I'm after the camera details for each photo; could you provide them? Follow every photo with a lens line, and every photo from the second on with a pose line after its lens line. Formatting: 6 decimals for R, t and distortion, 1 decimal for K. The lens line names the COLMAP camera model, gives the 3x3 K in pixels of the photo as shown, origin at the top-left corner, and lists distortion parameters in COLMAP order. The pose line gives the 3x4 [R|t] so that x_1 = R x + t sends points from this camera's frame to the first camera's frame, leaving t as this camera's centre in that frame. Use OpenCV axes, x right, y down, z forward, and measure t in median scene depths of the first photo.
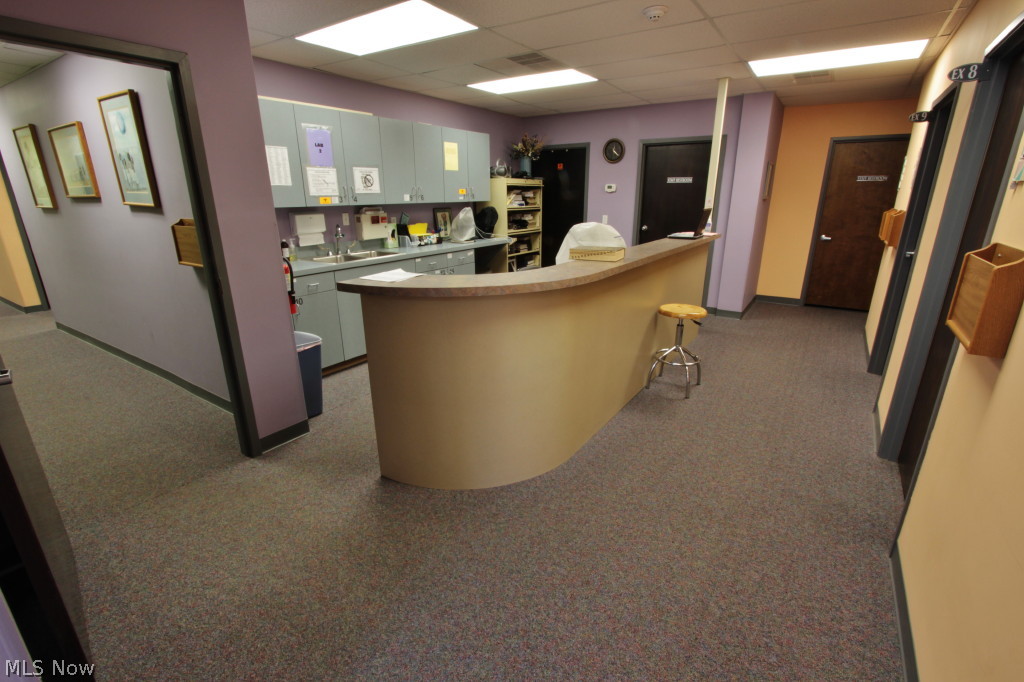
lens RADIAL K [[469.8, 0, 512.6], [0, 469.8, 344.7], [0, 0, 1]] dist [-0.019138, -0.000697]
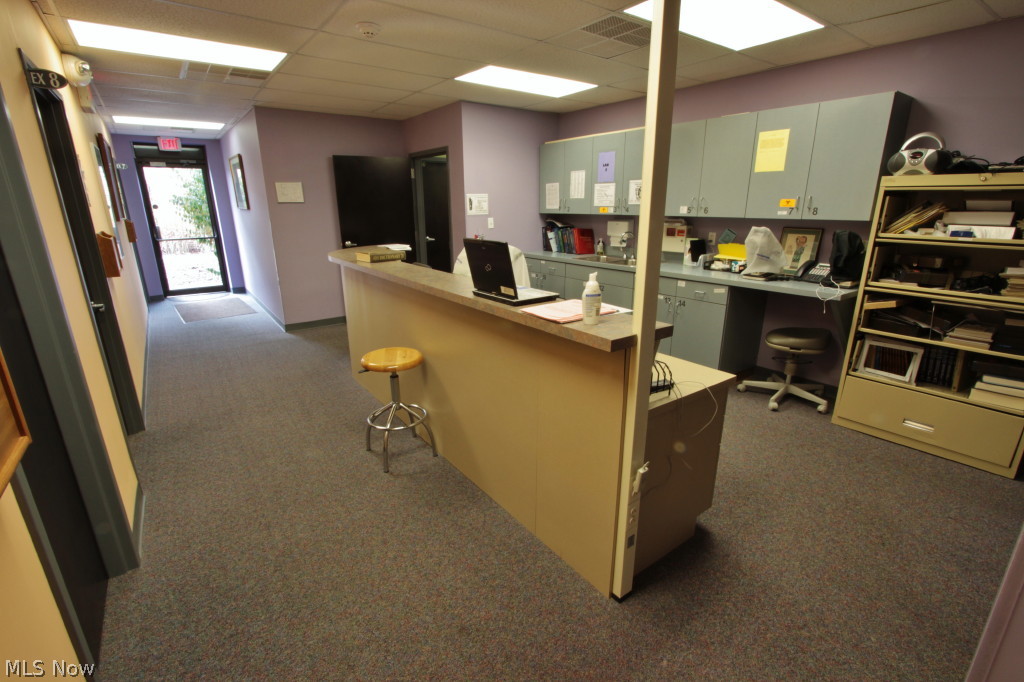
lens RADIAL K [[469.8, 0, 512.6], [0, 469.8, 345.6], [0, 0, 1]] dist [-0.019138, -0.000697]
pose [[-0.332736, 0.277551, -0.901250, 0.730698], [-0.285205, 0.881332, 0.376713, -0.325207], [0.898858, 0.382387, -0.214091, 0.987794]]
